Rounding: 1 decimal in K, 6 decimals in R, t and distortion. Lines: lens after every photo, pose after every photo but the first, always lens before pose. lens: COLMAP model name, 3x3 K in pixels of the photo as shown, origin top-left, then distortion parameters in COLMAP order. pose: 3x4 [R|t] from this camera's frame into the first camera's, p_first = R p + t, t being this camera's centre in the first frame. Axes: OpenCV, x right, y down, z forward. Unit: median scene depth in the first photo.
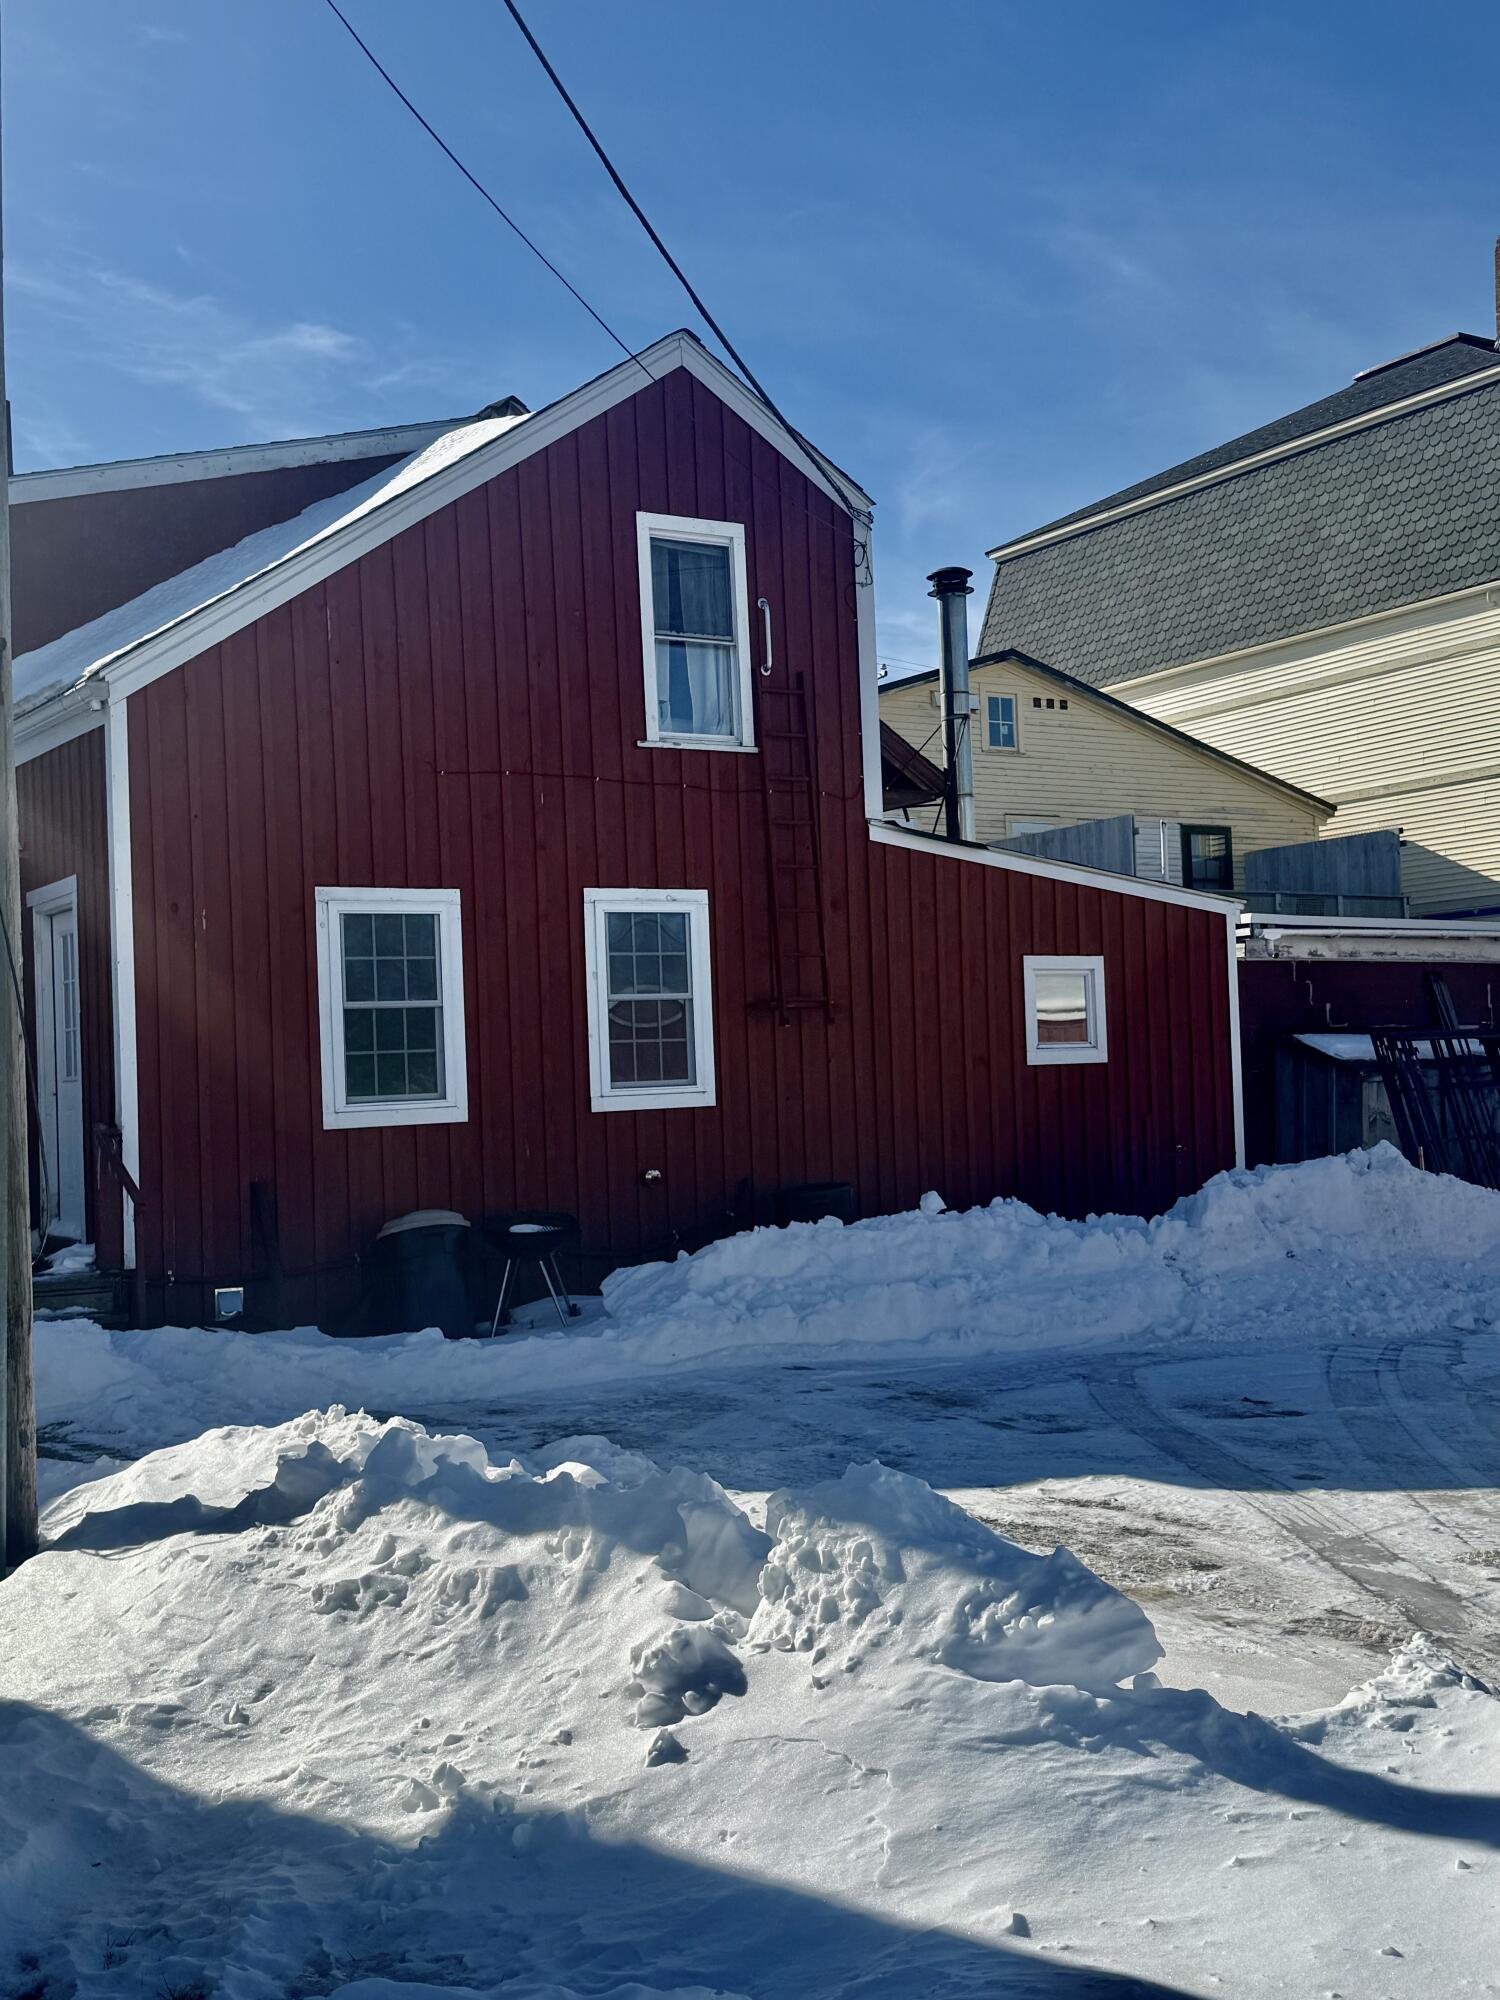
lens RADIAL K [[2139.8, 0, 750.0], [0, 2139.8, 1000.0], [0, 0, 1]] dist [0.148621, -0.005457]
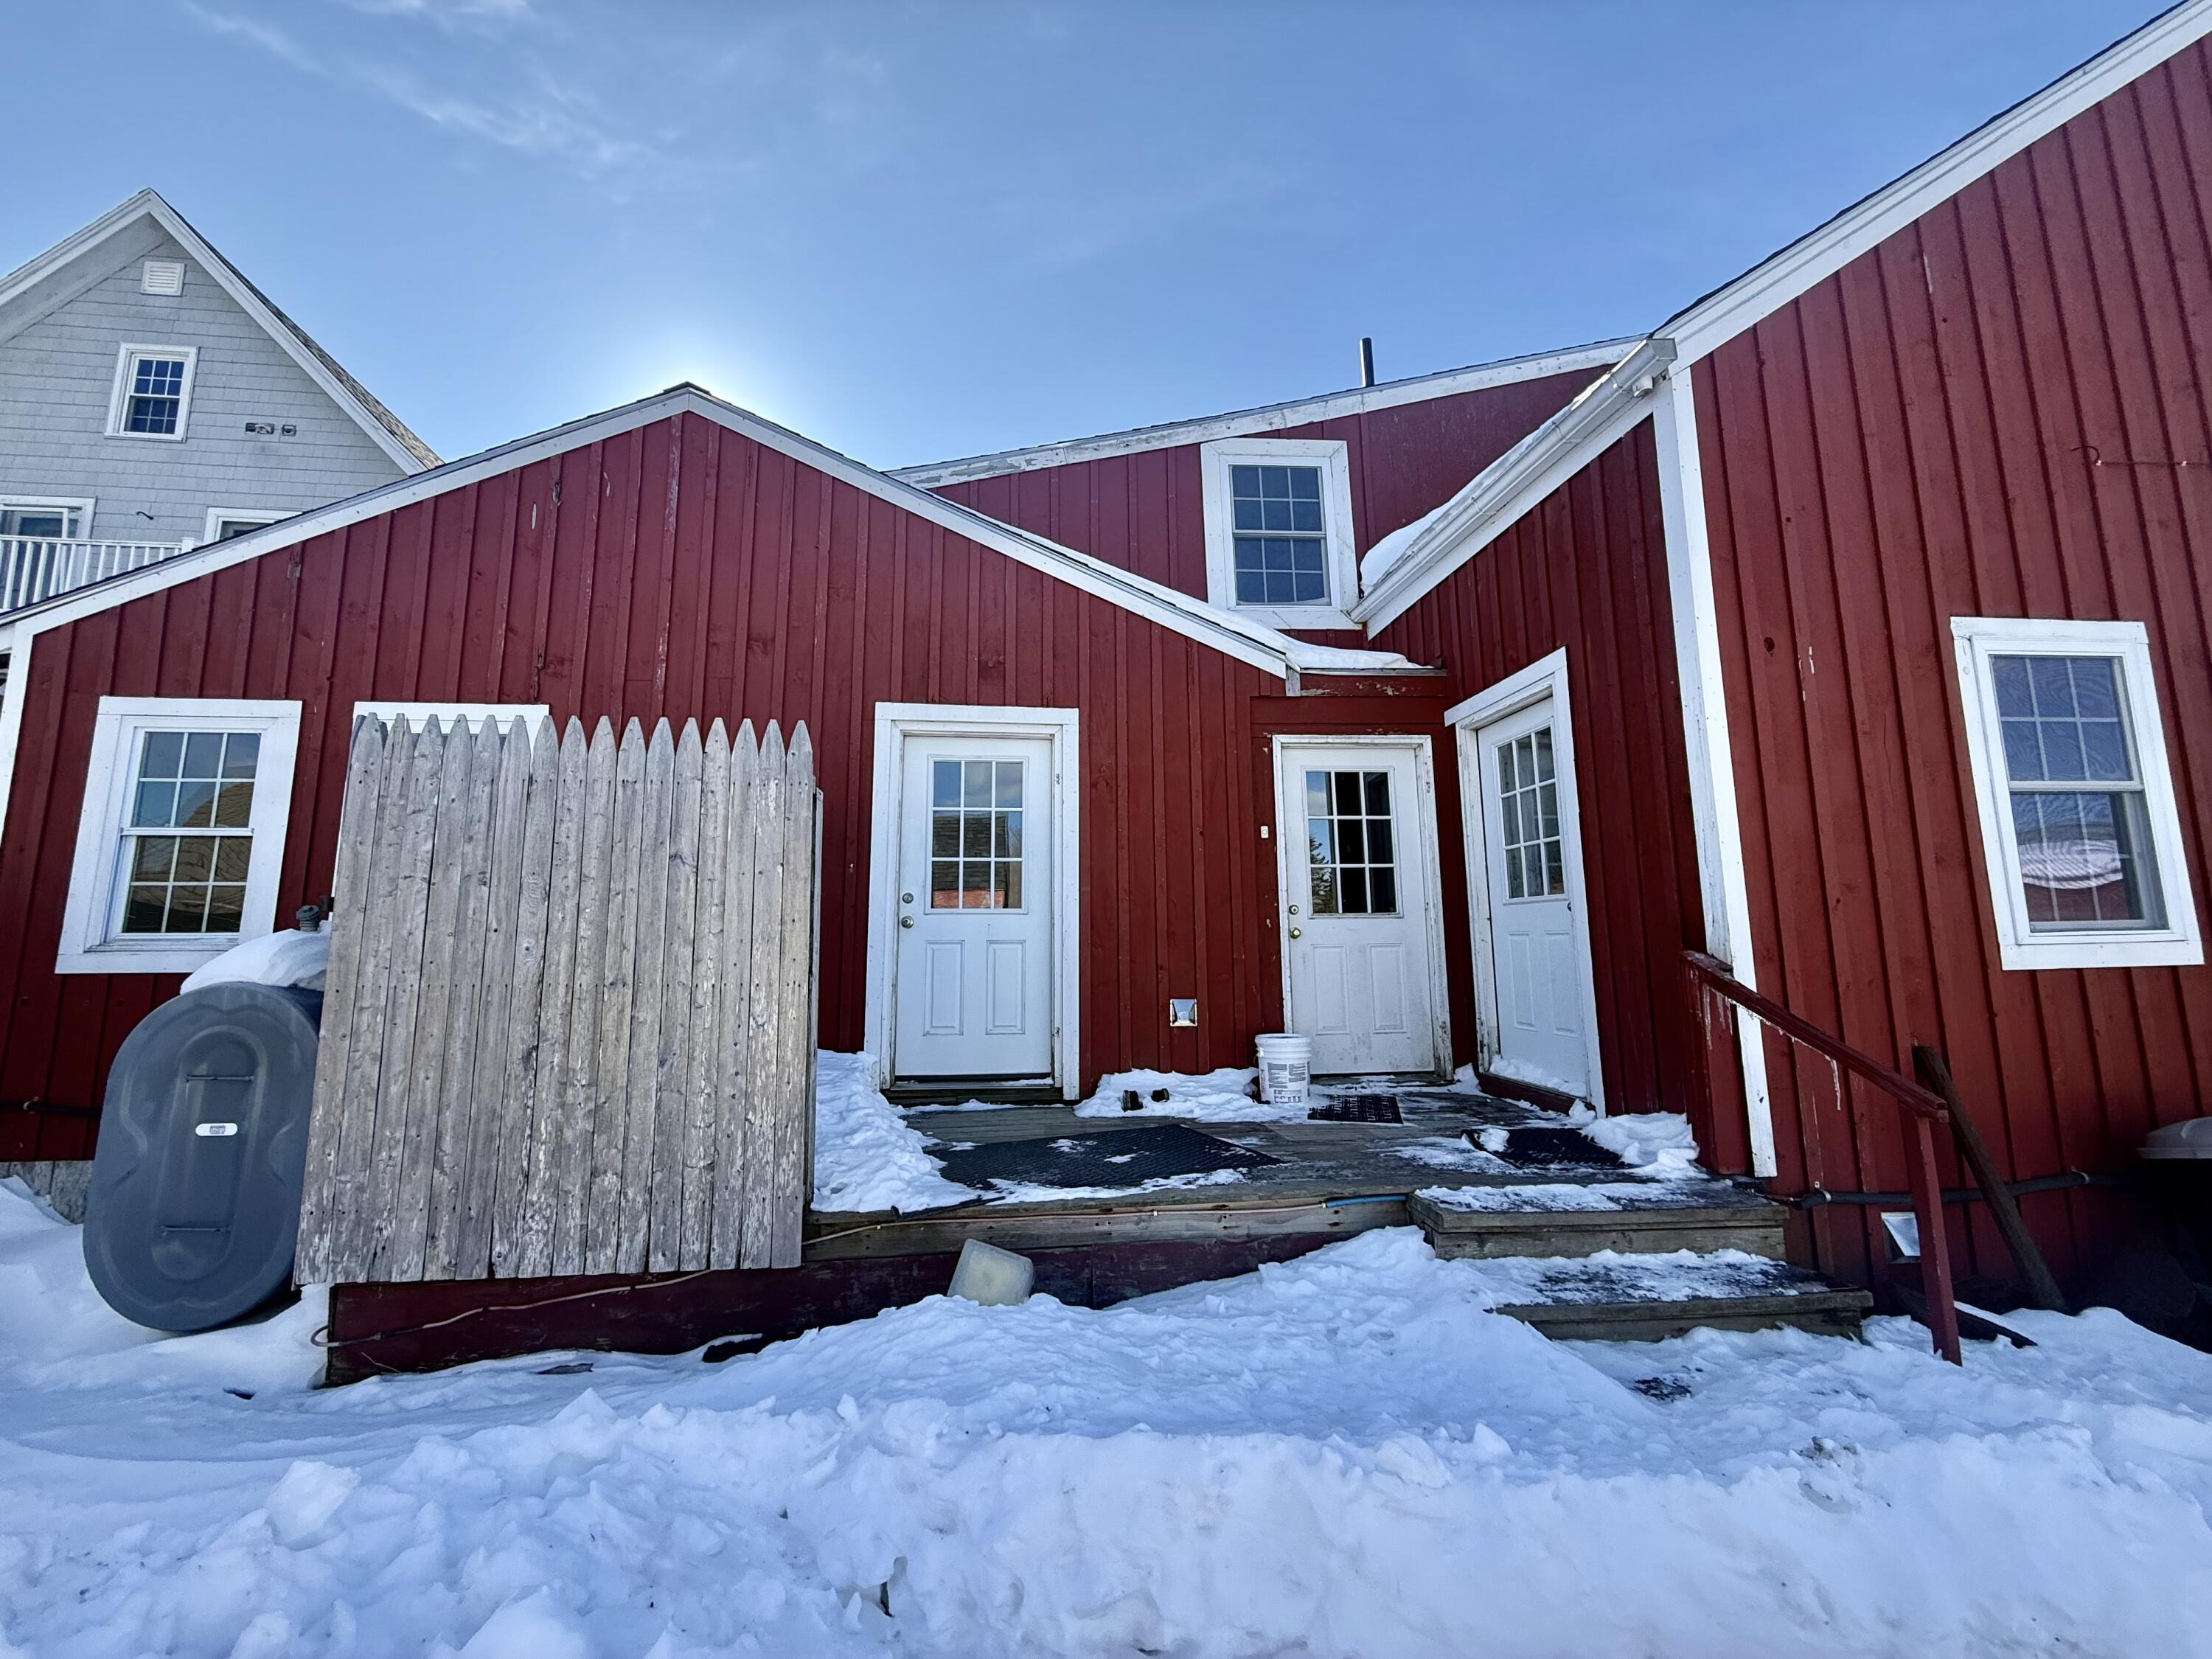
lens RADIAL K [[880.1, 0, 1096.3], [0, 880.1, 833.1], [0, 0, 1]] dist [-0.000698, -0.000163]
pose [[0.899903, -0.033198, -0.434824, -0.299330], [-0.002612, 0.996670, -0.081501, 0.037182], [0.436081, 0.074479, 0.896820, 0.574406]]
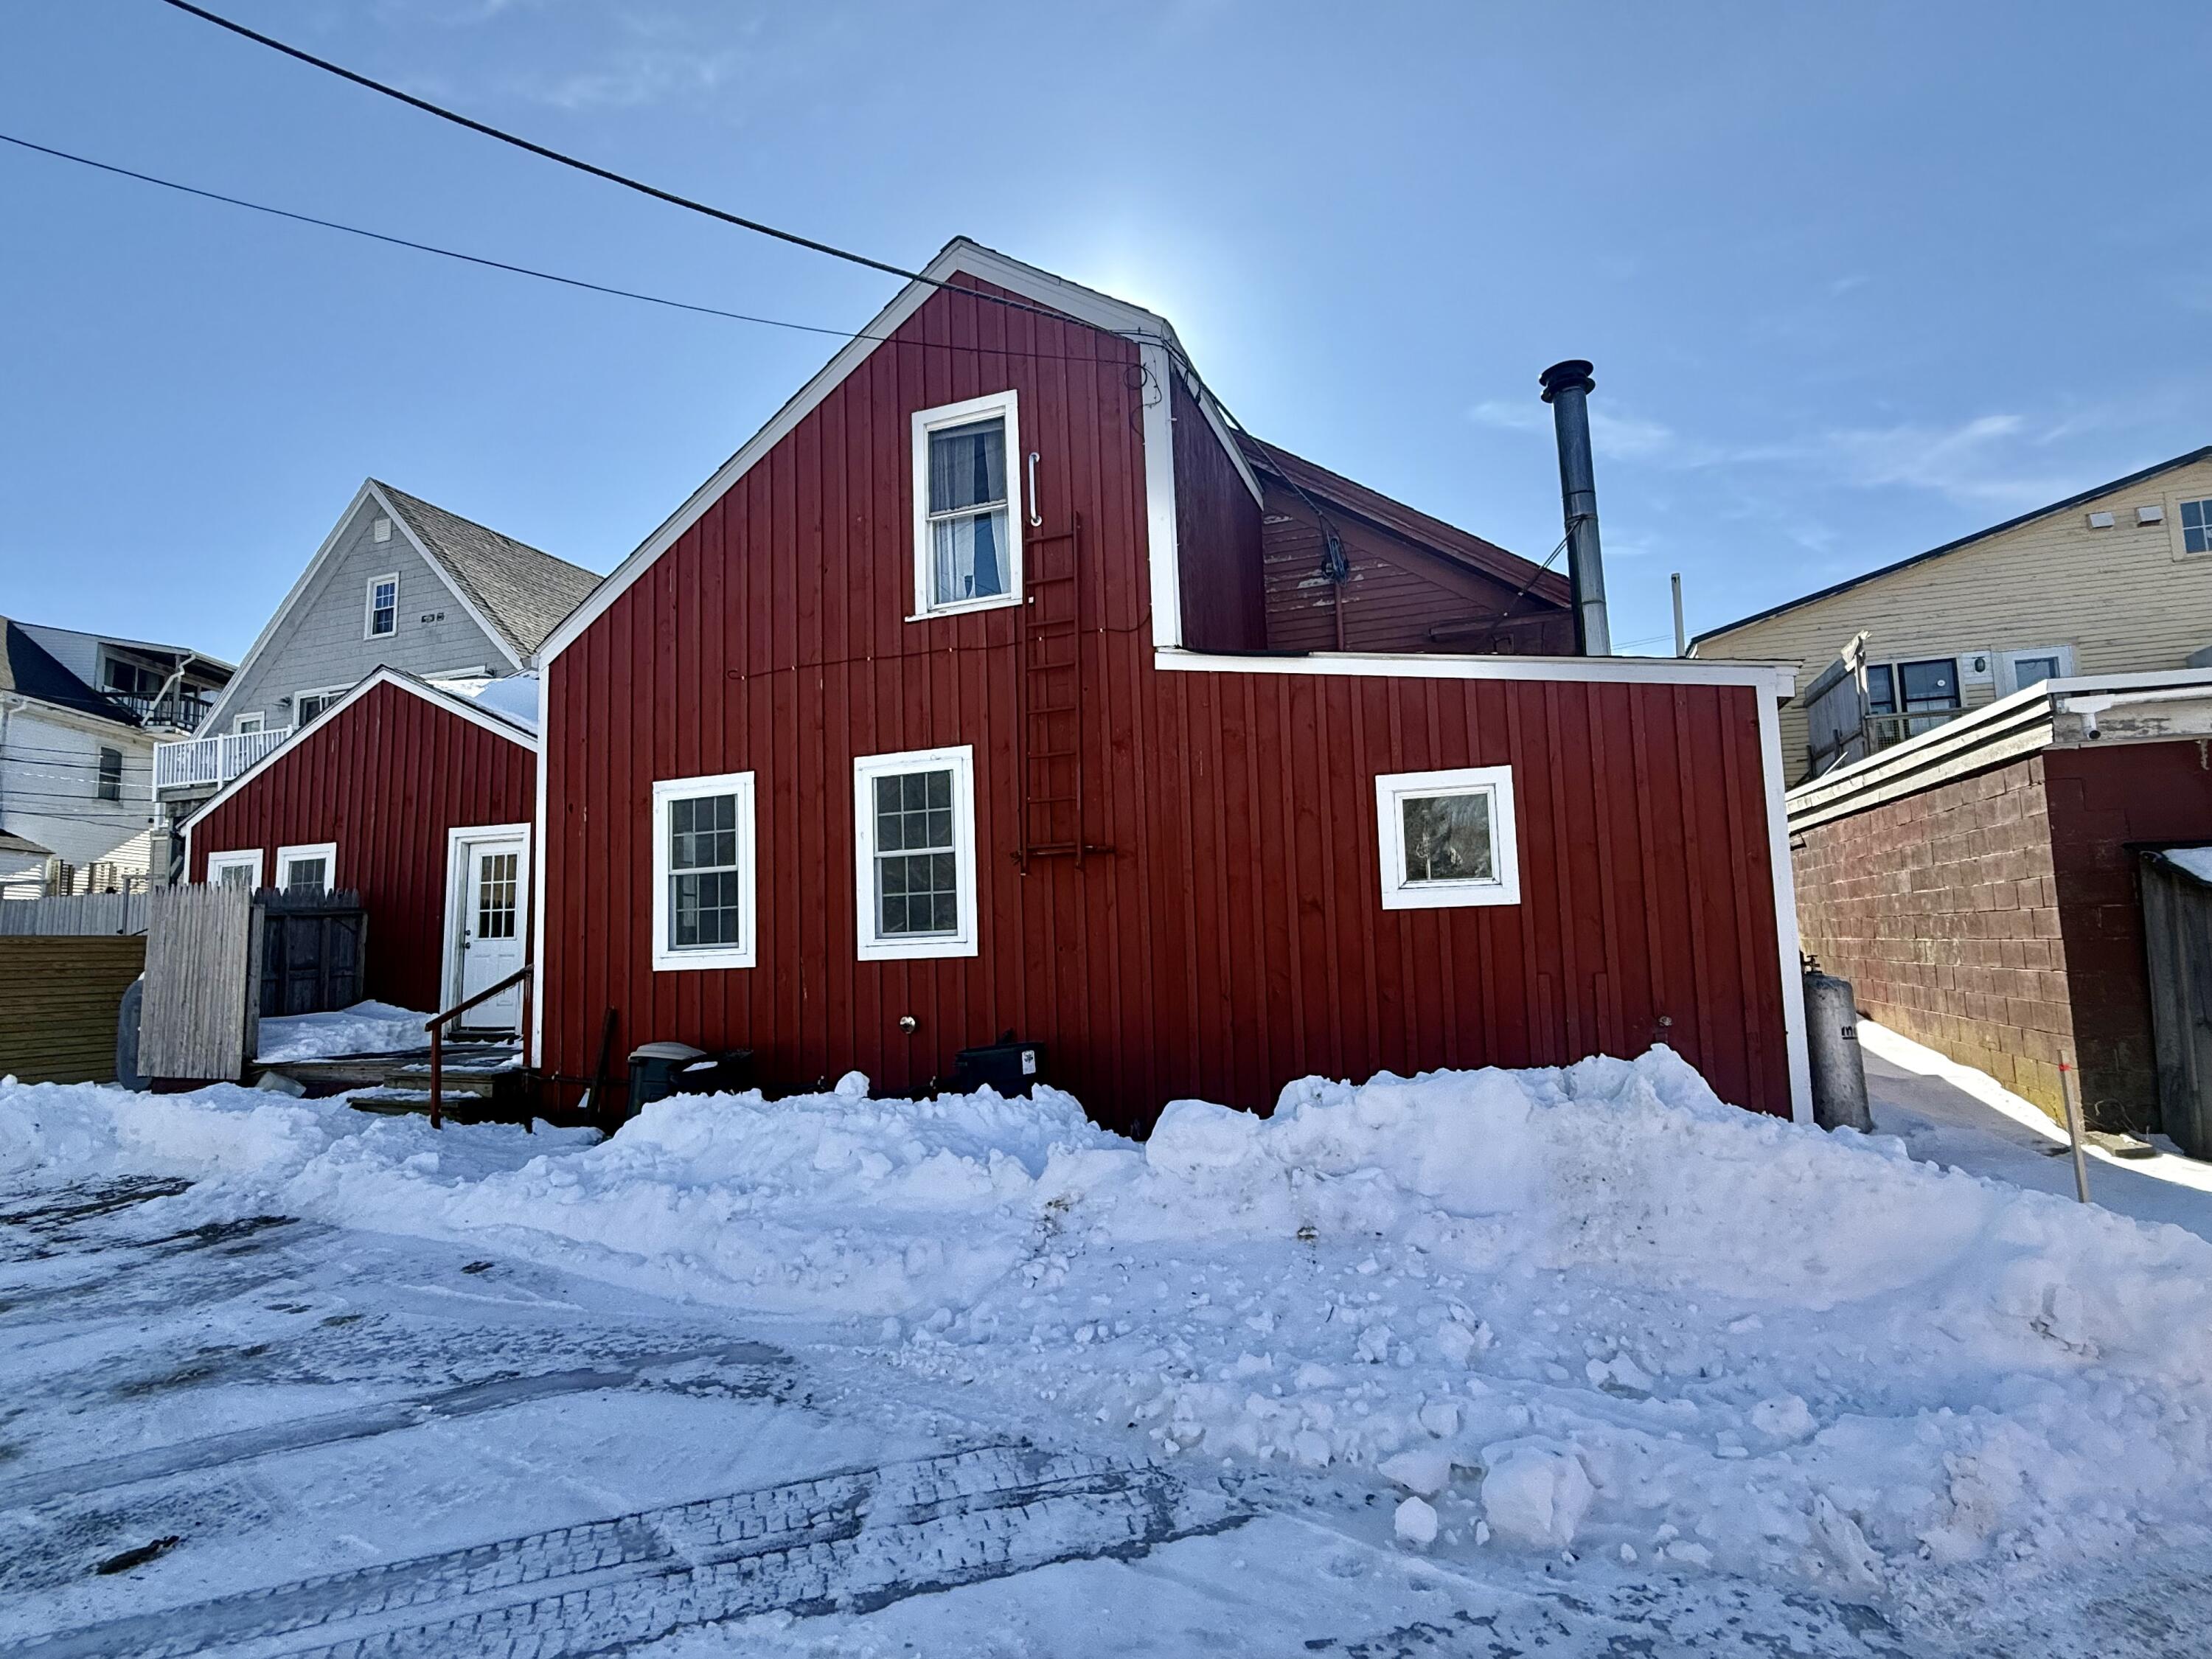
lens RADIAL K [[1101.4, 0, 1106.0], [0, 1101.4, 829.5], [0, 0, 1]] dist [-0.003623, -0.000675]
pose [[0.611966, -0.066250, -0.788104, 0.440655], [0.040563, 0.997803, -0.052381, 0.019684], [0.789843, 0.000088, 0.613309, 0.736372]]
